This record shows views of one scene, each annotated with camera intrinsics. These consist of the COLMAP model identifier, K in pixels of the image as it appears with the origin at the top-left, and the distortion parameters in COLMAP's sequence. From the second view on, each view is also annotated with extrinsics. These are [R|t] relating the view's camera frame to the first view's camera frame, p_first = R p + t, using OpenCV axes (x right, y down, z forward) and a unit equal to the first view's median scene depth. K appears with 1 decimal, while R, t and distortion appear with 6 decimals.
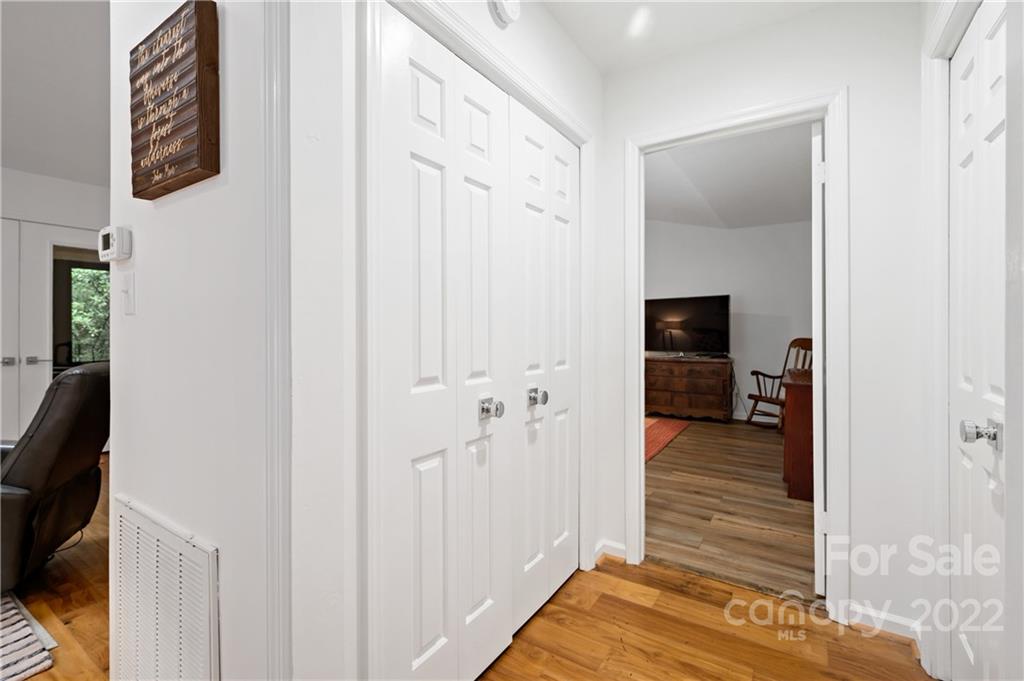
lens RADIAL K [[456.7, 0, 509.5], [0, 456.7, 331.1], [0, 0, 1]] dist [0.003353, -0.001737]
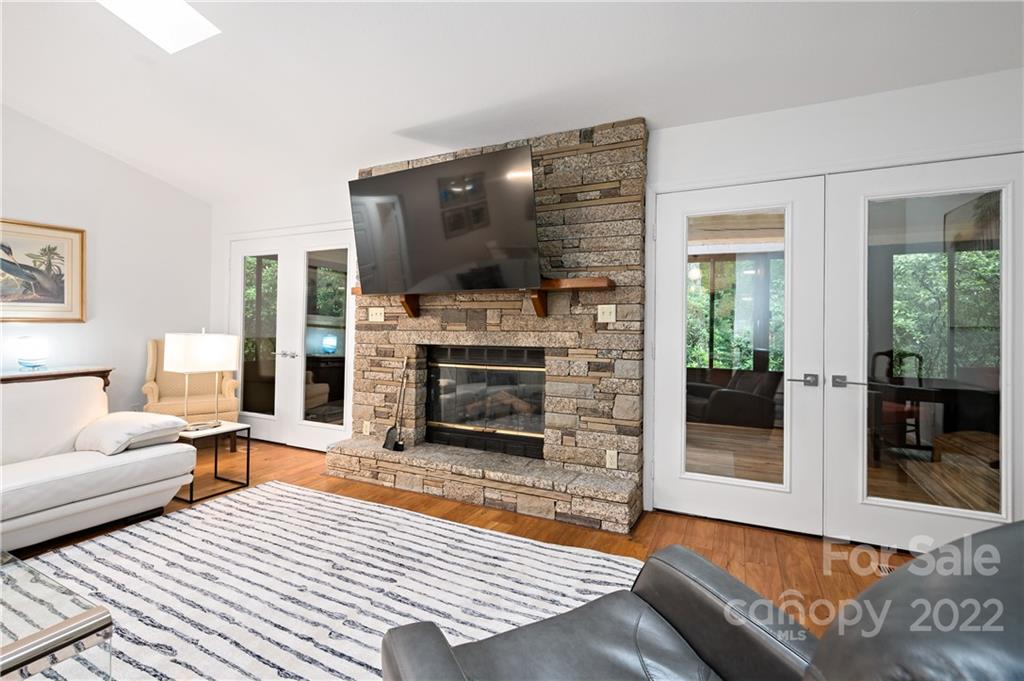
lens RADIAL K [[456.7, 0, 507.4], [0, 456.7, 329.5], [0, 0, 1]] dist [0.003353, -0.001737]
pose [[0.111119, -0.007020, -0.993782, -0.433757], [-0.007411, 0.999941, -0.007892, -0.001958], [0.993779, 0.008242, 0.111061, 0.442637]]
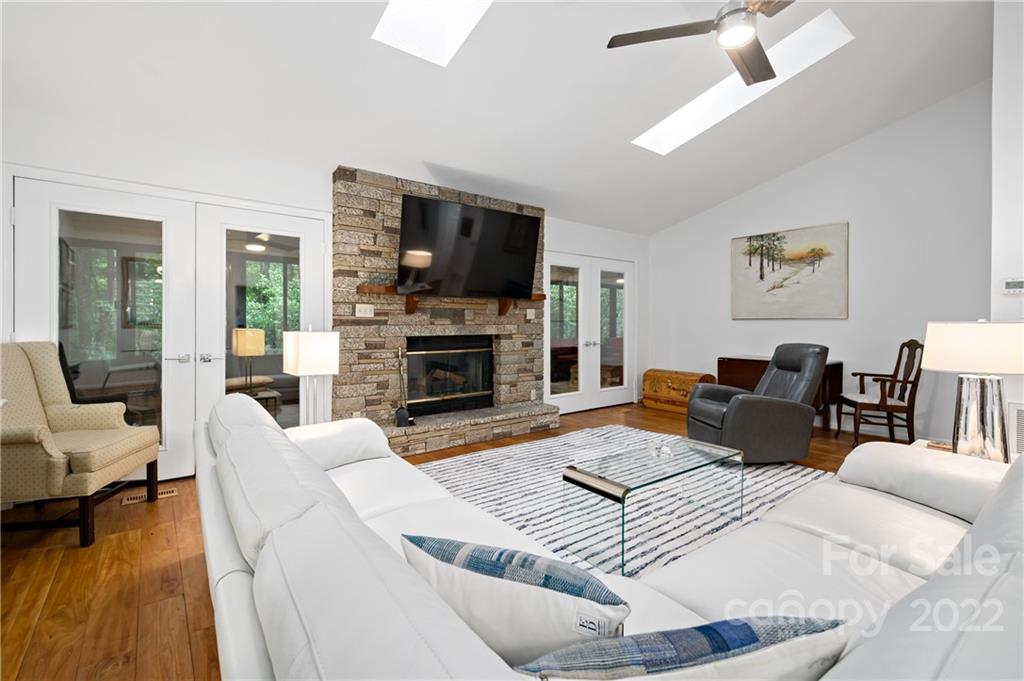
lens RADIAL K [[456.7, 0, 502.5], [0, 456.7, 327.6], [0, 0, 1]] dist [0.003353, -0.001737]
pose [[0.937690, -0.000820, -0.347473, -0.786491], [0.004874, 0.999930, 0.010794, -0.010394], [0.347439, -0.011815, 0.937628, -0.625447]]
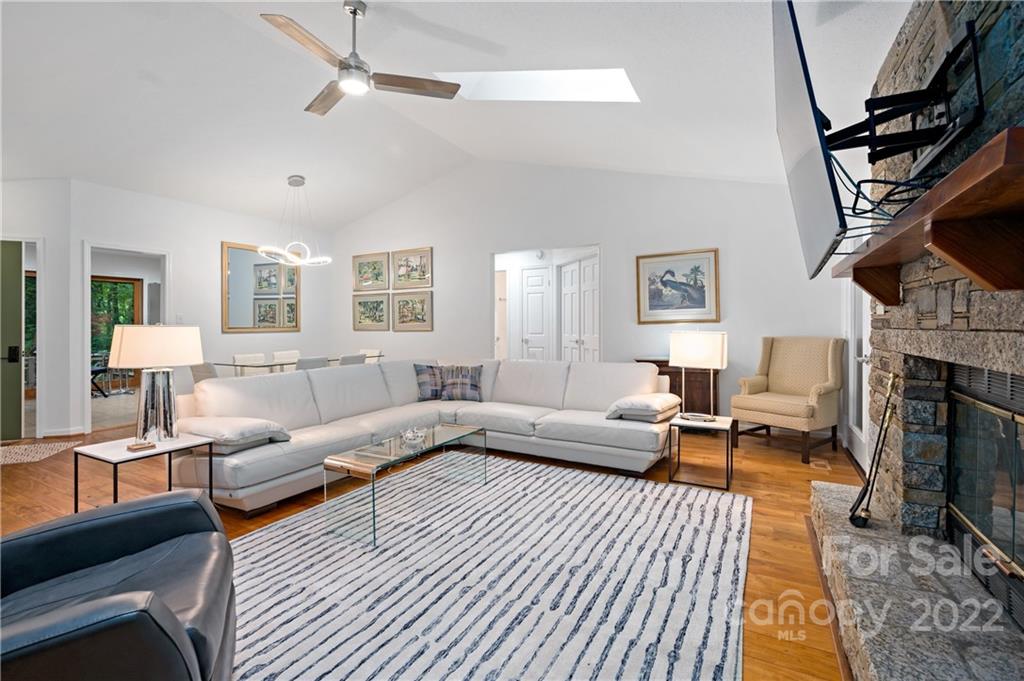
lens RADIAL K [[456.7, 0, 523.9], [0, 456.7, 328.9], [0, 0, 1]] dist [0.003353, -0.001737]
pose [[-0.995445, -0.002435, -0.095311, -0.912486], [-0.003130, 0.999970, 0.007141, -0.007841], [0.095291, 0.007407, -0.995422, 0.851240]]
